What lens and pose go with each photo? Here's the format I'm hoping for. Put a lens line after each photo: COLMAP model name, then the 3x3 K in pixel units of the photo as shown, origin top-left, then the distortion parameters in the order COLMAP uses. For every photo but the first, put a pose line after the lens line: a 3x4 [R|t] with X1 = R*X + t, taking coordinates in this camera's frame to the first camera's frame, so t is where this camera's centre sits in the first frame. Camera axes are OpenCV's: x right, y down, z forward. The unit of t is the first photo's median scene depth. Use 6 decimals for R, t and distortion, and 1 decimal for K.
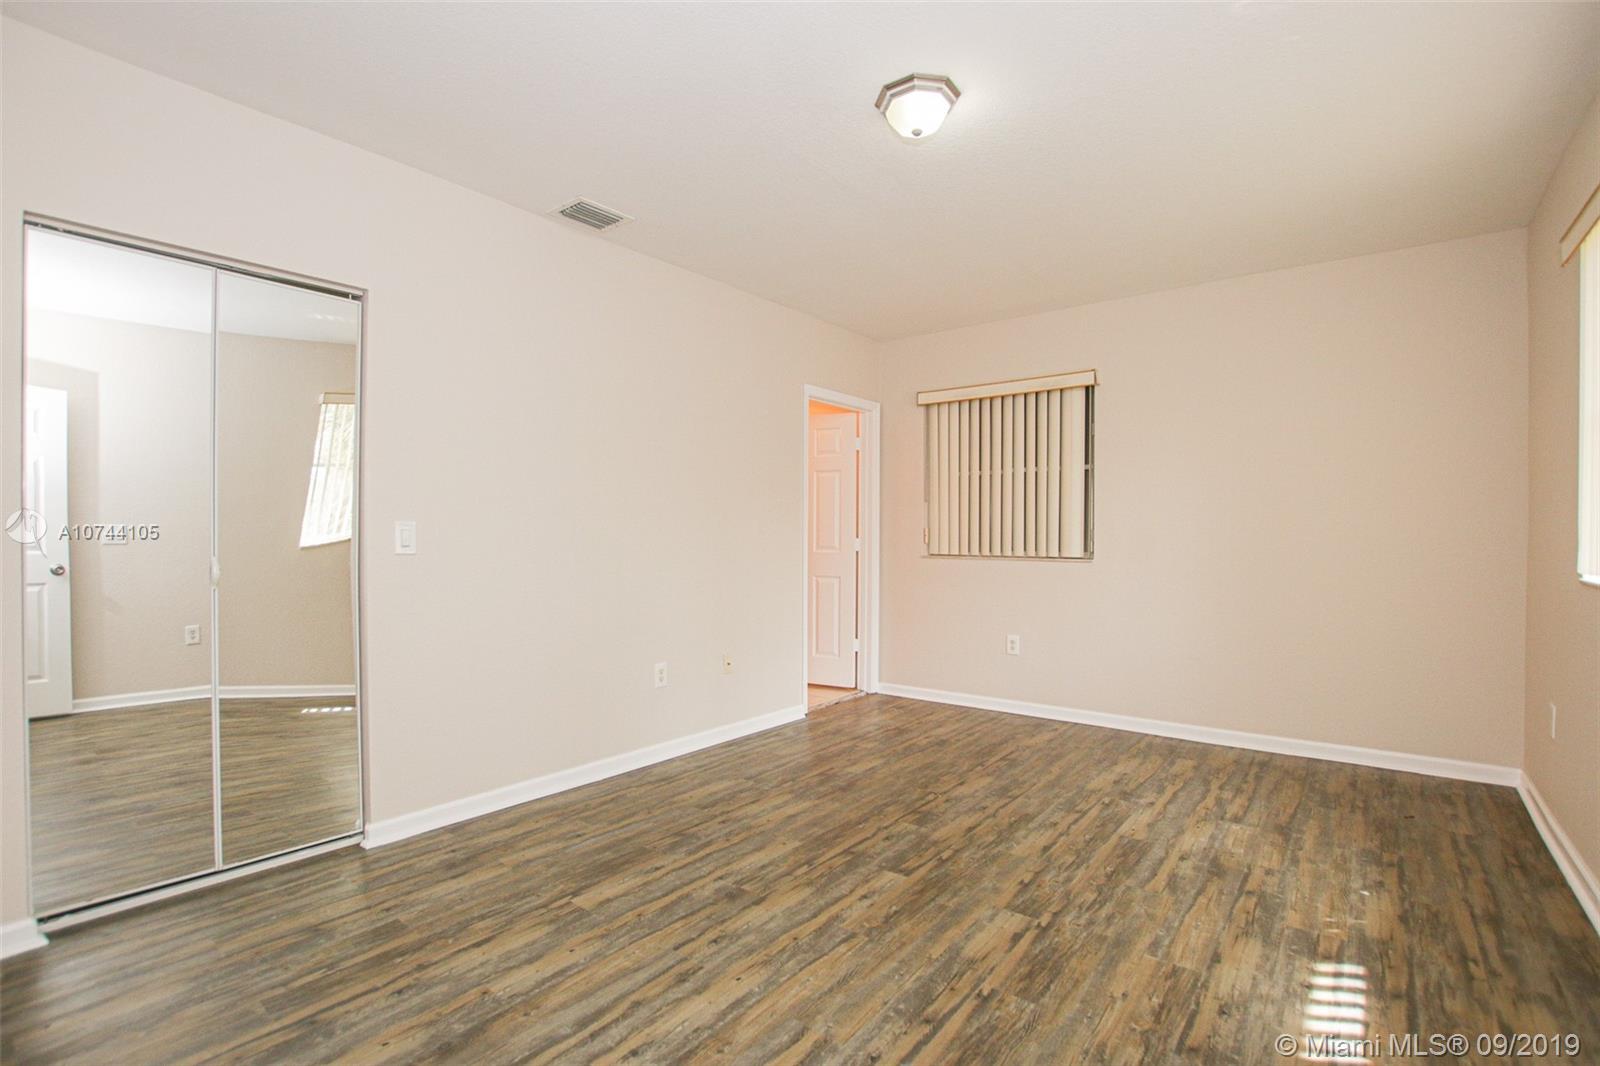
lens RADIAL K [[743.5, 0, 796.8], [0, 743.5, 535.8], [0, 0, 1]] dist [-0.031770, 0.004772]
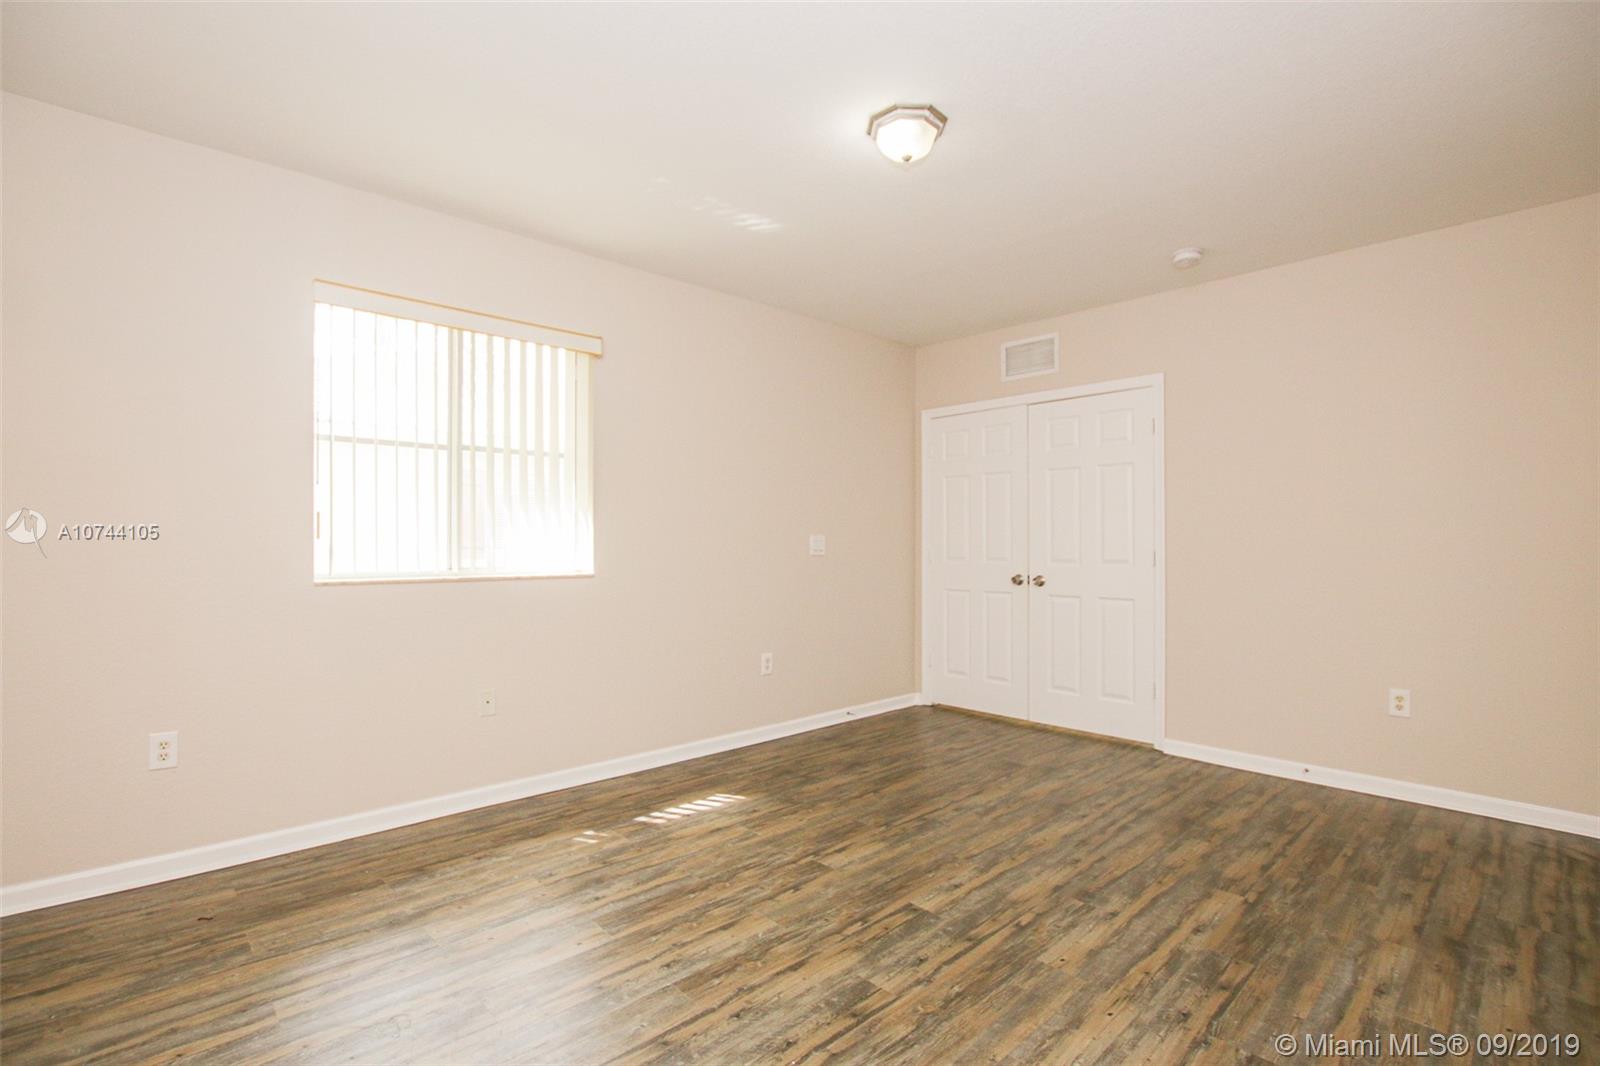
lens RADIAL K [[743.5, 0, 804.2], [0, 743.5, 538.8], [0, 0, 1]] dist [-0.031770, 0.004772]
pose [[-0.990721, -0.002661, 0.135883, 0.165644], [-0.003285, 0.999985, -0.004363, -0.003819], [-0.135869, -0.004769, -0.990715, 2.073029]]
